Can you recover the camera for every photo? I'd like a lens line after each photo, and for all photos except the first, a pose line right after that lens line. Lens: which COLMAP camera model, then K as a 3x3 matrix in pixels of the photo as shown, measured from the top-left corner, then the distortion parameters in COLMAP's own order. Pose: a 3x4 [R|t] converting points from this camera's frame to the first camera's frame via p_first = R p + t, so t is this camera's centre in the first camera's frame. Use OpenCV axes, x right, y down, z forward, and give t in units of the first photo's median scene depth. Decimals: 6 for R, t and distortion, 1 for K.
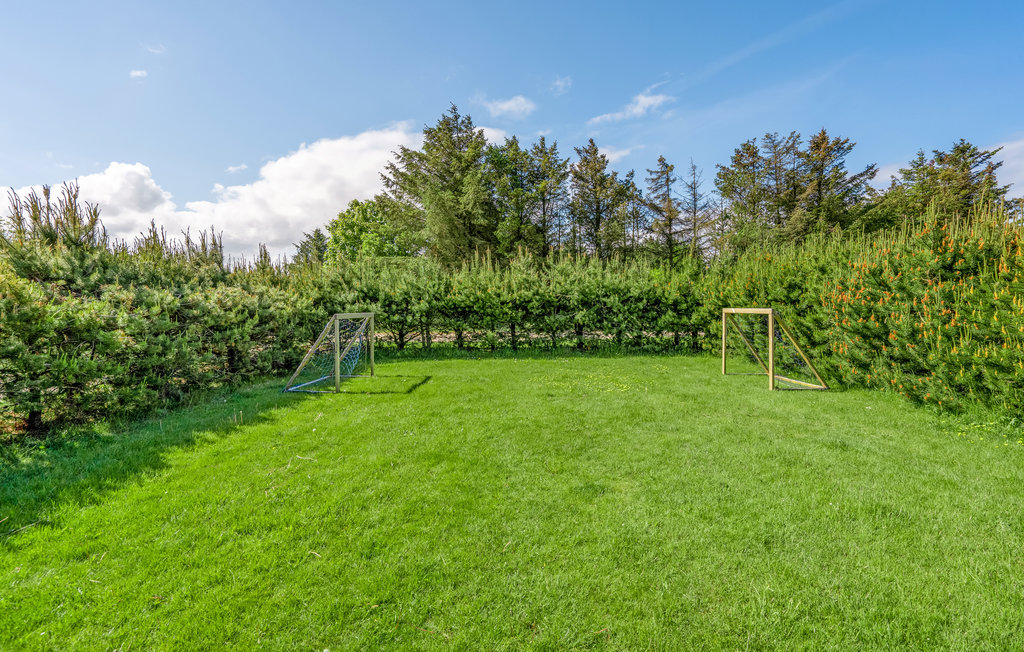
lens RADIAL K [[469.3, 0, 510.3], [0, 469.3, 317.1], [0, 0, 1]] dist [0.000470, 0.000371]
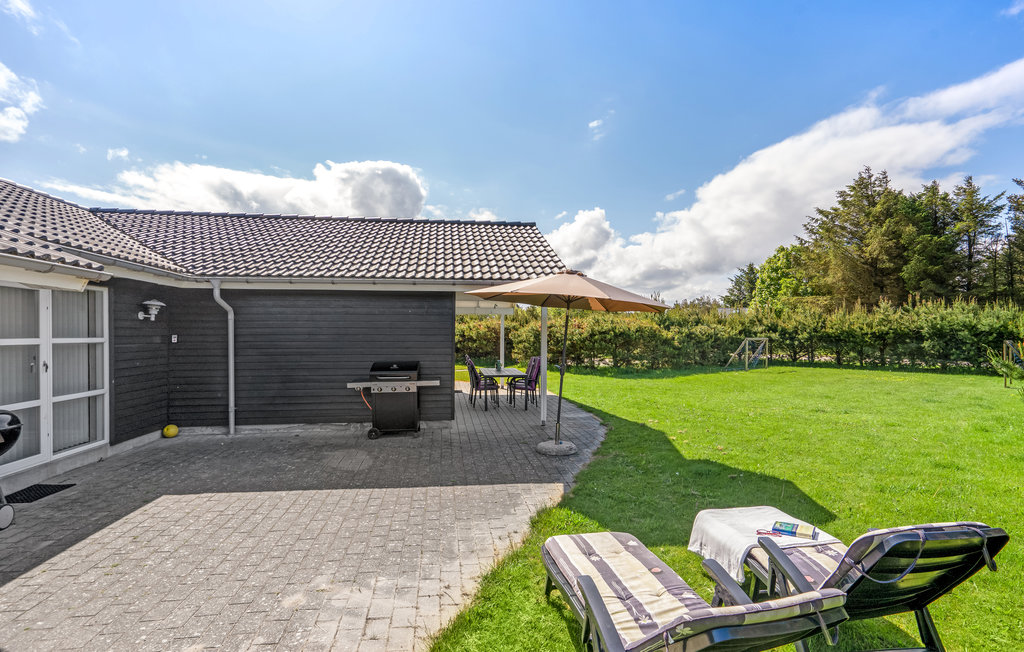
lens RADIAL K [[496.2, 0, 512.7], [0, 496.2, 339.2], [0, 0, 1]] dist [0.000309, 0.000257]
pose [[0.668417, 0.026560, -0.743313, 0.384538], [-0.034815, 0.999384, 0.004403, 0.016785], [0.742972, 0.022935, 0.668930, -0.850765]]
